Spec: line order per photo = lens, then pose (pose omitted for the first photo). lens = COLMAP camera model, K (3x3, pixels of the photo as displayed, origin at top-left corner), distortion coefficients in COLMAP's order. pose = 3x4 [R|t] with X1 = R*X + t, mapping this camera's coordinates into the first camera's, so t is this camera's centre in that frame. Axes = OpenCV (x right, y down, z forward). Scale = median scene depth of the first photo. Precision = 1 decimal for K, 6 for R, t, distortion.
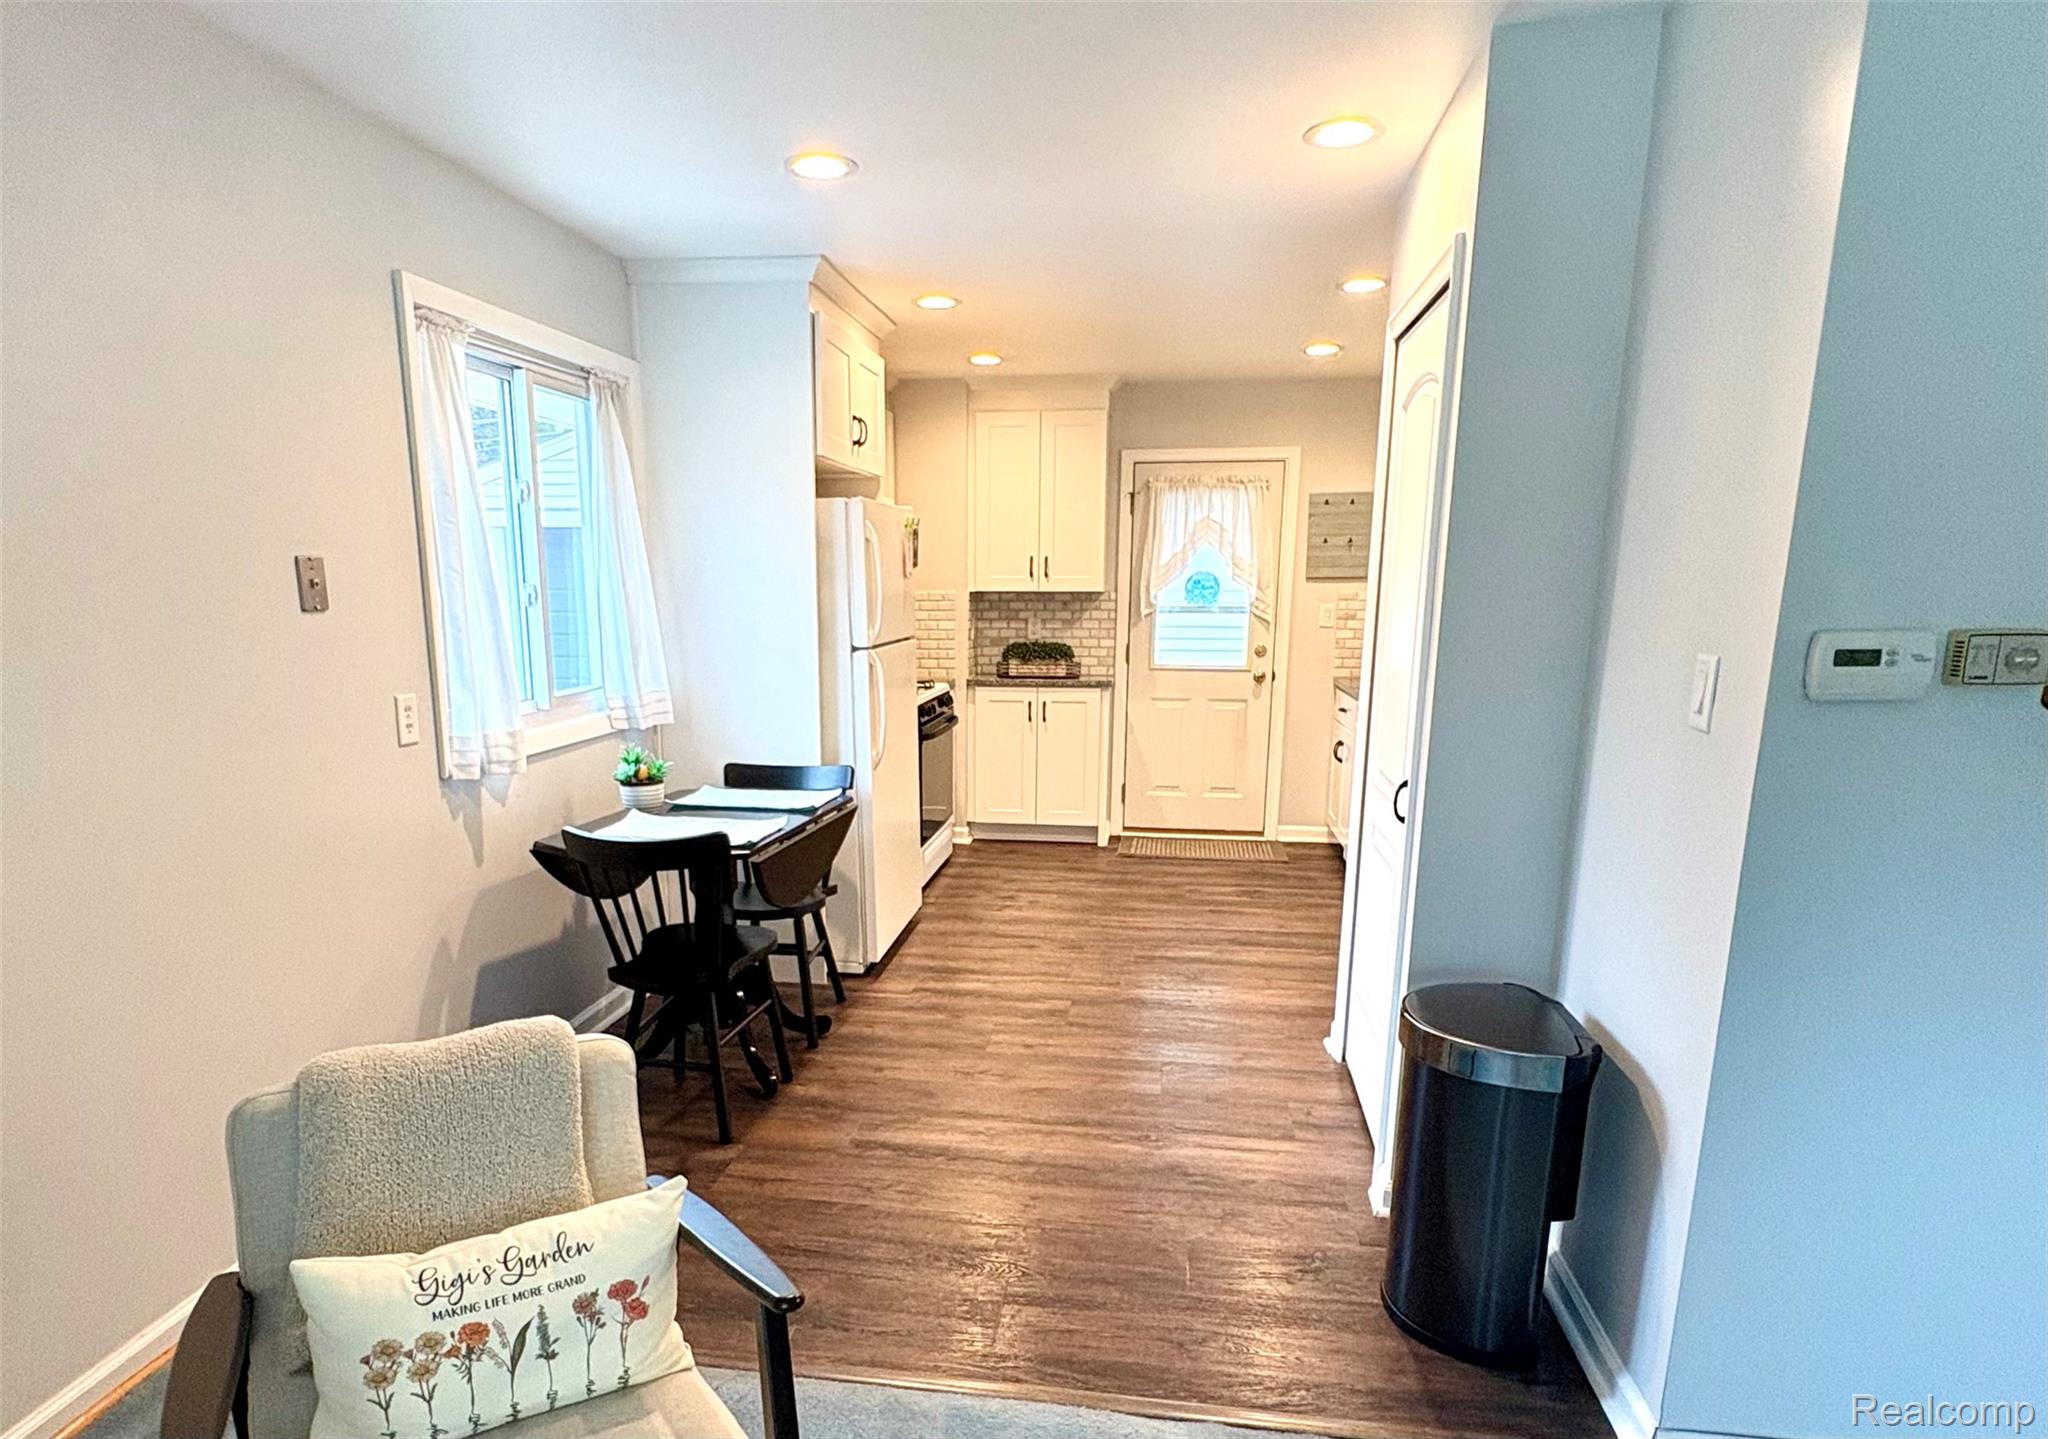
lens RADIAL K [[875.7, 0, 1024.8], [0, 875.7, 719.7], [0, 0, 1]] dist [0.000324, -0.000005]
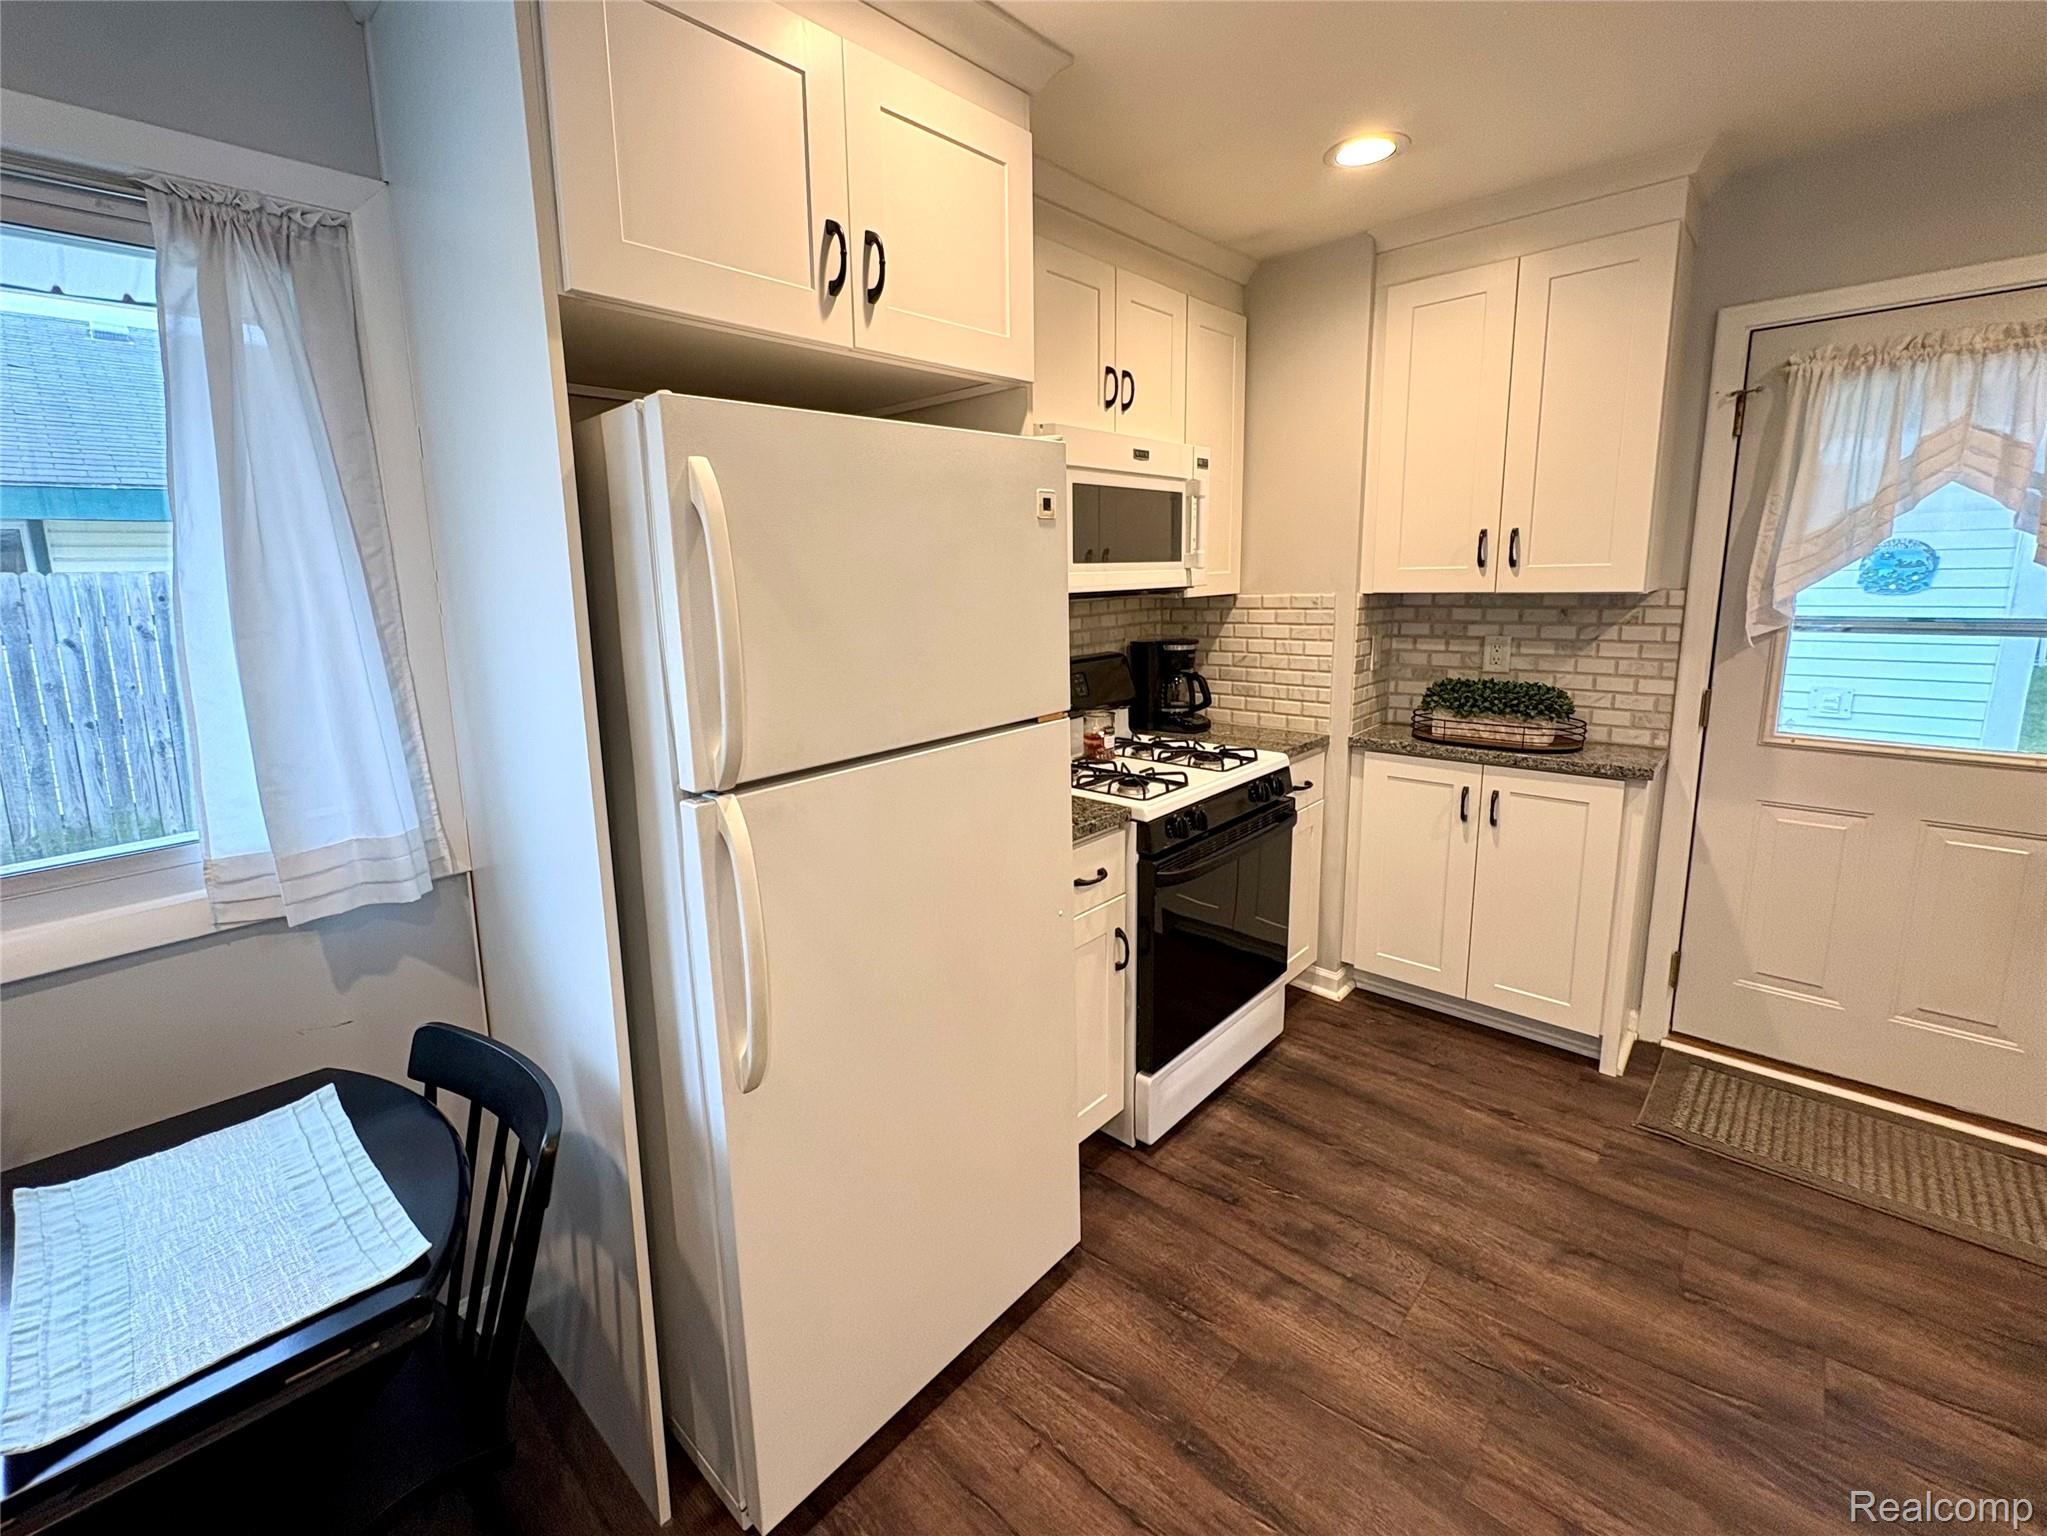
lens RADIAL K [[815.6, 0, 979.3], [0, 815.6, 690.5], [0, 0, 1]] dist [-0.006580, 0.000106]
pose [[0.804936, 0.063161, -0.589990, 0.056553], [-0.069087, 0.997532, 0.012533, -0.065547], [0.589326, 0.030672, 0.807313, 0.376112]]
